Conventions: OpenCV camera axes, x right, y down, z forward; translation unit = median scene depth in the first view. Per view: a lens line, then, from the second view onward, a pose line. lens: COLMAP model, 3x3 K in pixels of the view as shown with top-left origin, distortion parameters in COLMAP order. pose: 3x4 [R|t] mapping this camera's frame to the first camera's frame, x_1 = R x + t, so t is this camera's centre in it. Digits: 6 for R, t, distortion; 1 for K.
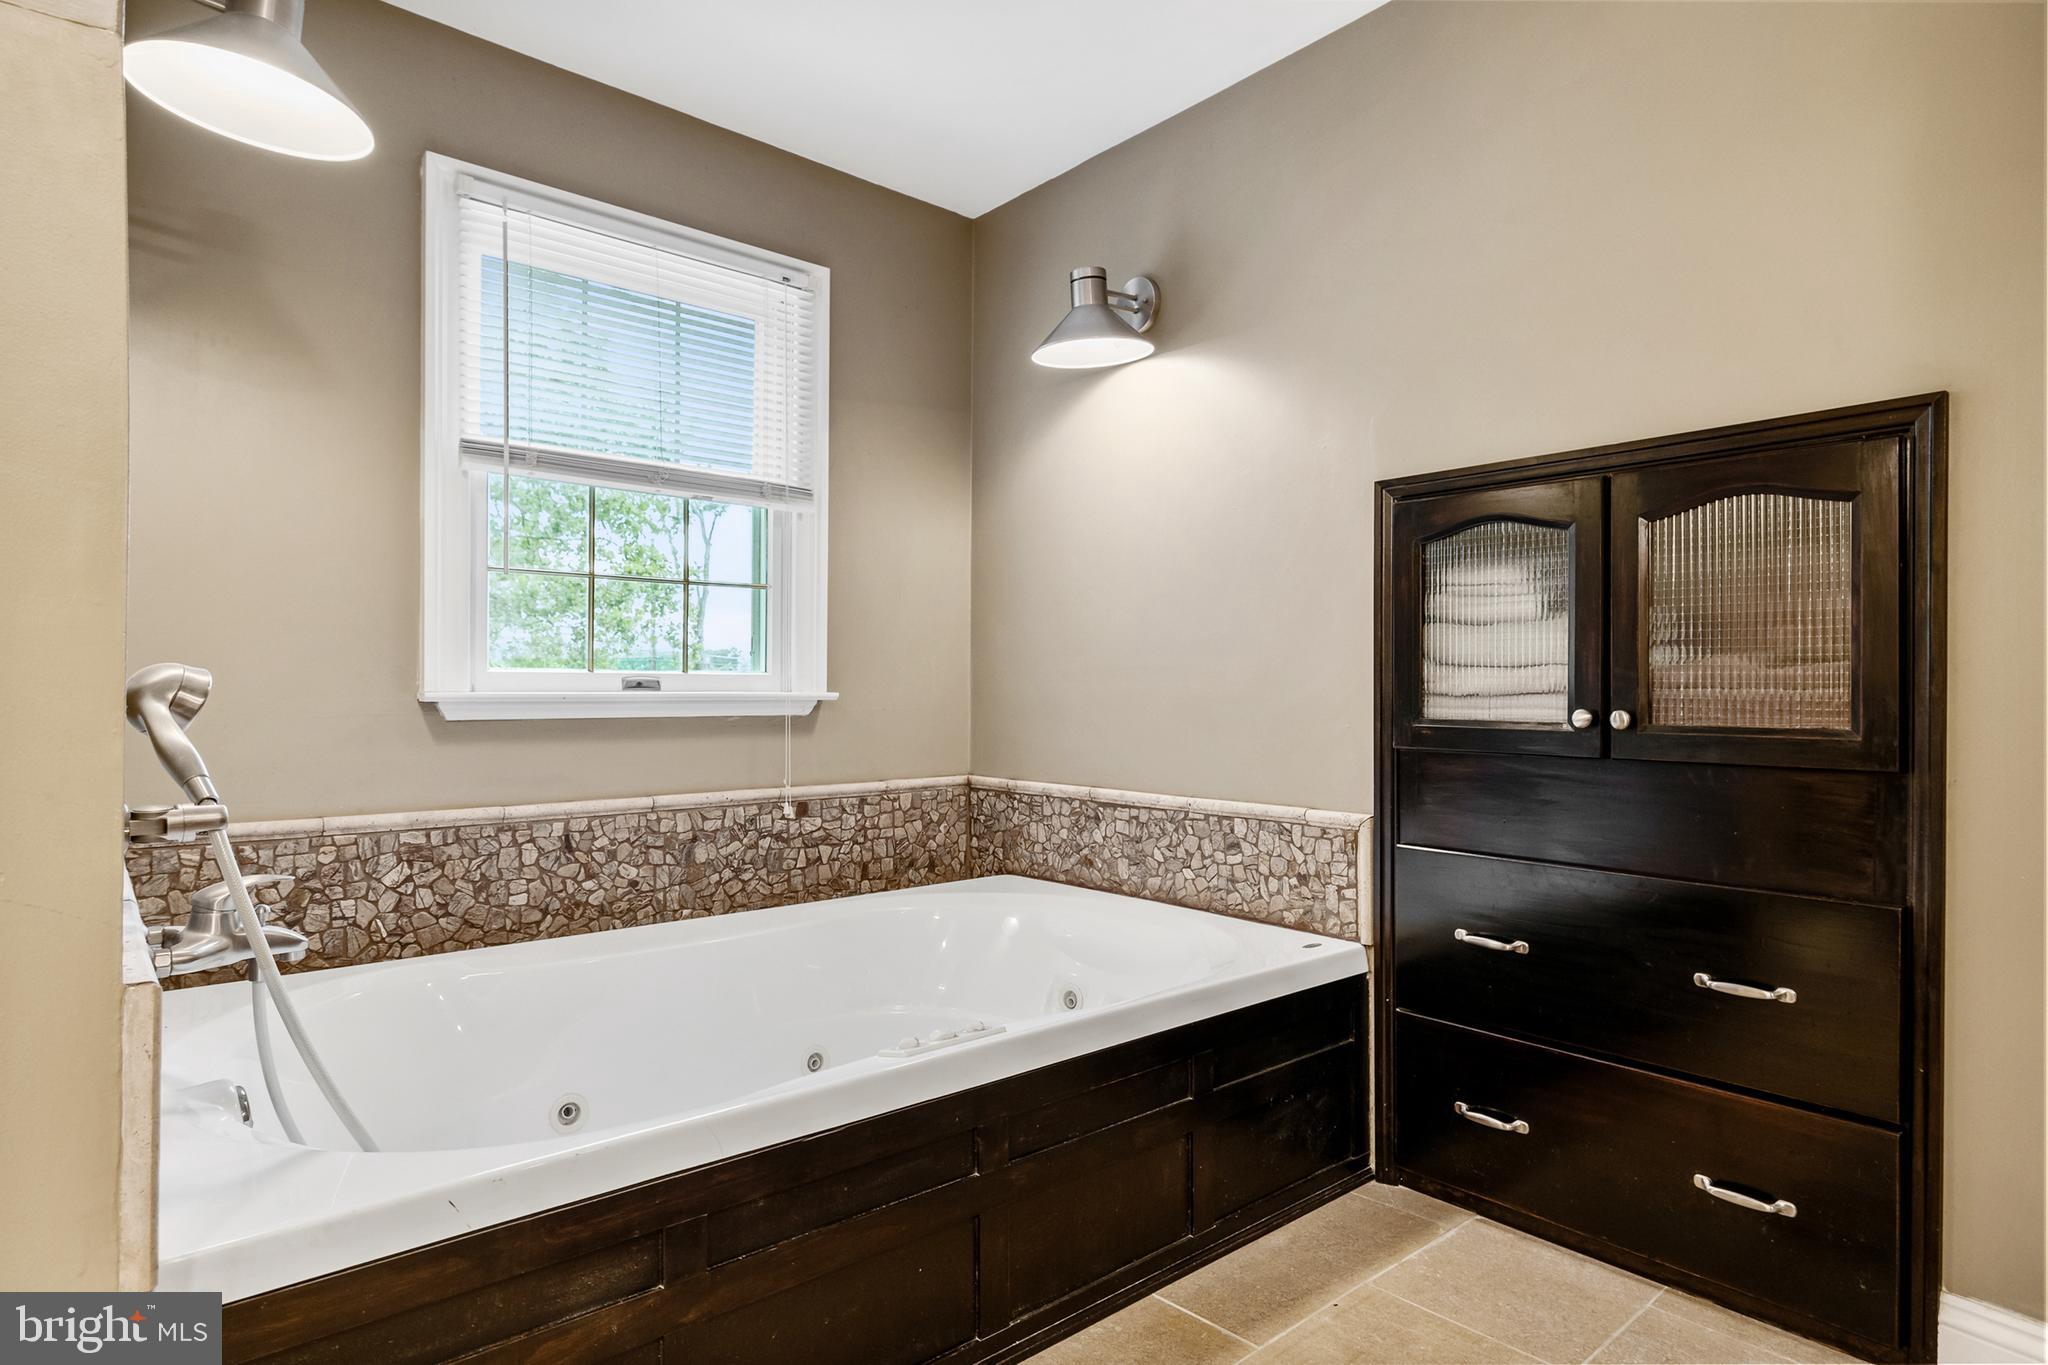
lens RADIAL K [[1147.2, 0, 1034.2], [0, 1147.2, 704.0], [0, 0, 1]] dist [-0.000185, -0.001806]
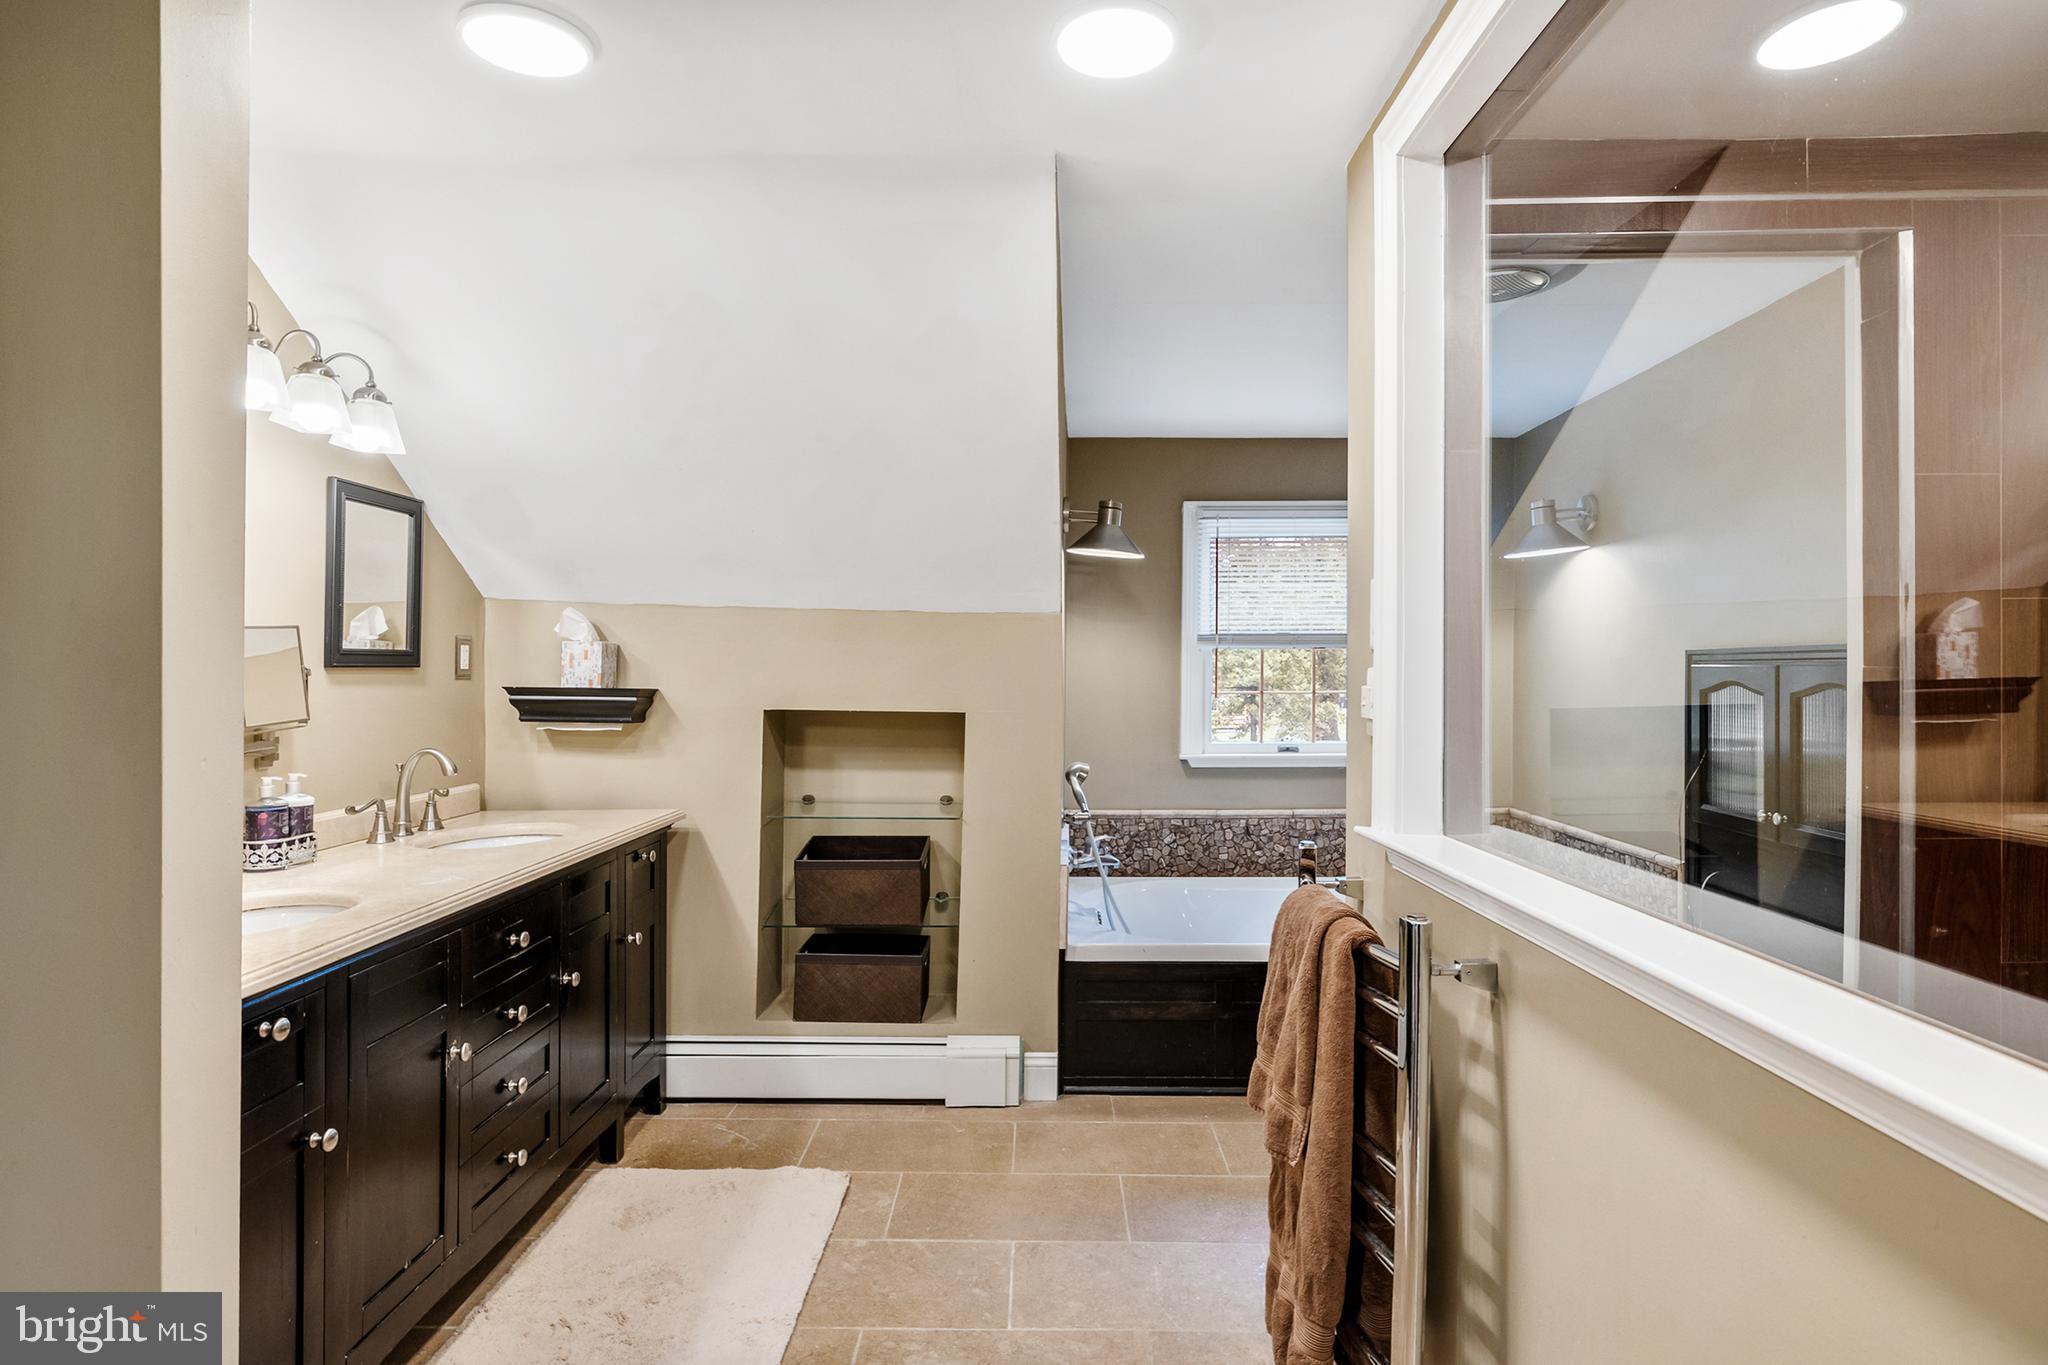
lens RADIAL K [[1105.9, 0, 1026.8], [0, 1105.9, 675.6], [0, 0, 1]] dist [-0.004821, 0.002773]
pose [[0.739380, 0.000745, -0.673287, 0.636667], [-0.004160, 0.999985, -0.003462, -0.147376], [0.673275, 0.005360, 0.739373, -0.714289]]
